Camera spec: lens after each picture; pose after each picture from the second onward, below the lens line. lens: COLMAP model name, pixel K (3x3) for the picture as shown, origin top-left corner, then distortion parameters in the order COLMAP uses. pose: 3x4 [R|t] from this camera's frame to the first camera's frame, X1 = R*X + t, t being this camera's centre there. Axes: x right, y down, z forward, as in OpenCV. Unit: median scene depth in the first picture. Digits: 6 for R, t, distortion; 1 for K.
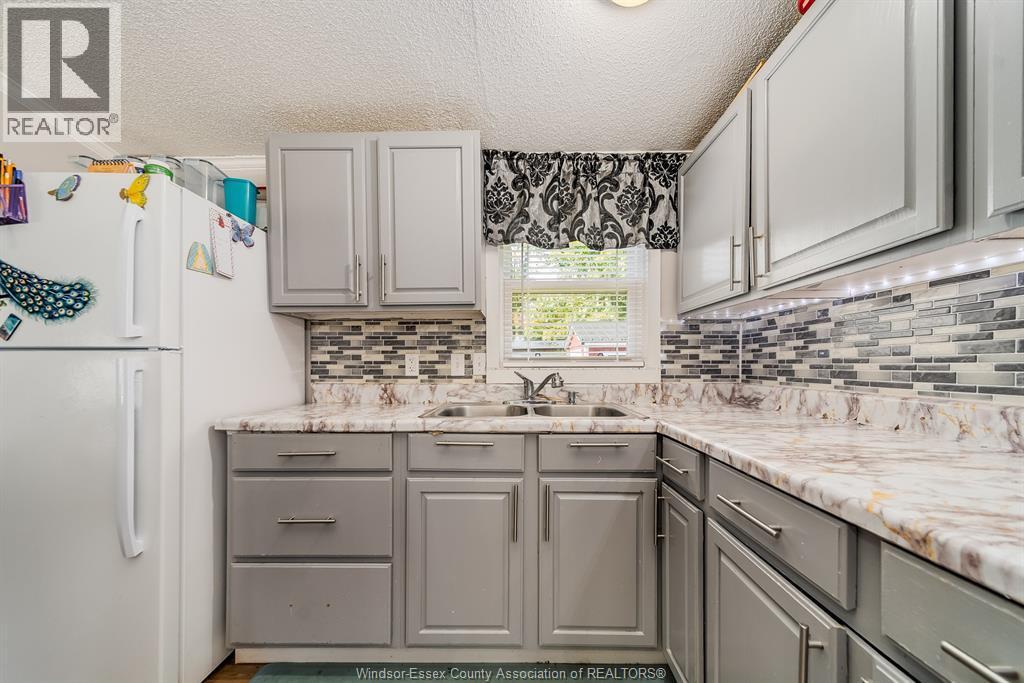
lens RADIAL K [[379.1, 0, 514.2], [0, 379.1, 366.8], [0, 0, 1]] dist [0.008741, 0.000023]
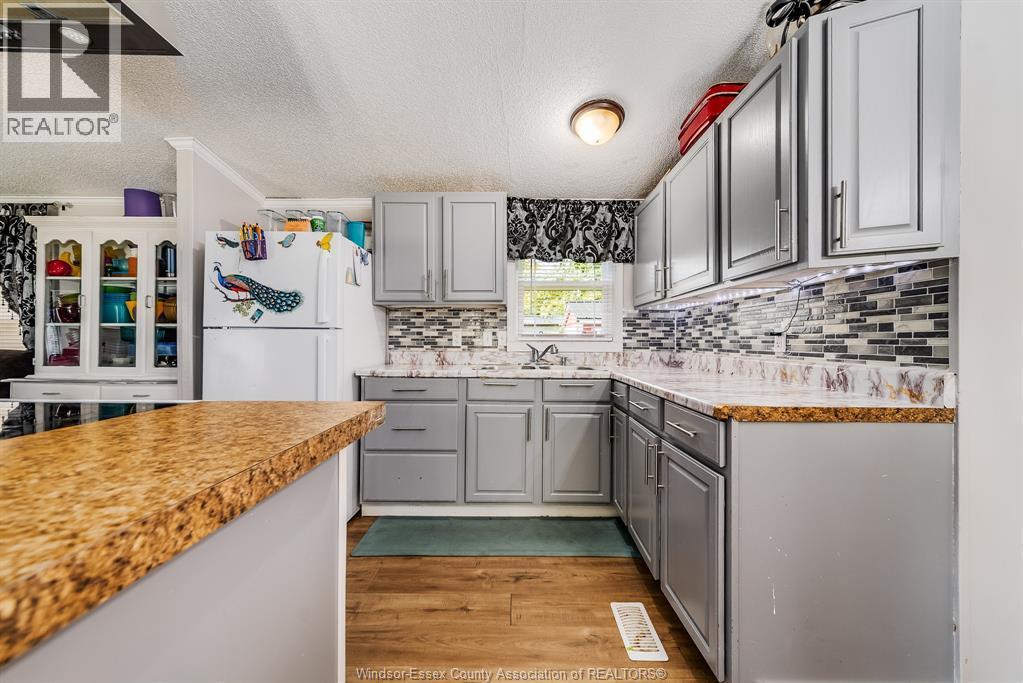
lens RADIAL K [[378.2, 0, 514.8], [0, 378.2, 341.4], [0, 0, 1]] dist [0.007277, 0.000058]
pose [[0.999905, 0.007179, 0.011779, -0.060788], [-0.007154, 0.999972, -0.002153, 0.007729], [-0.011795, 0.002068, 0.999928, -0.505482]]
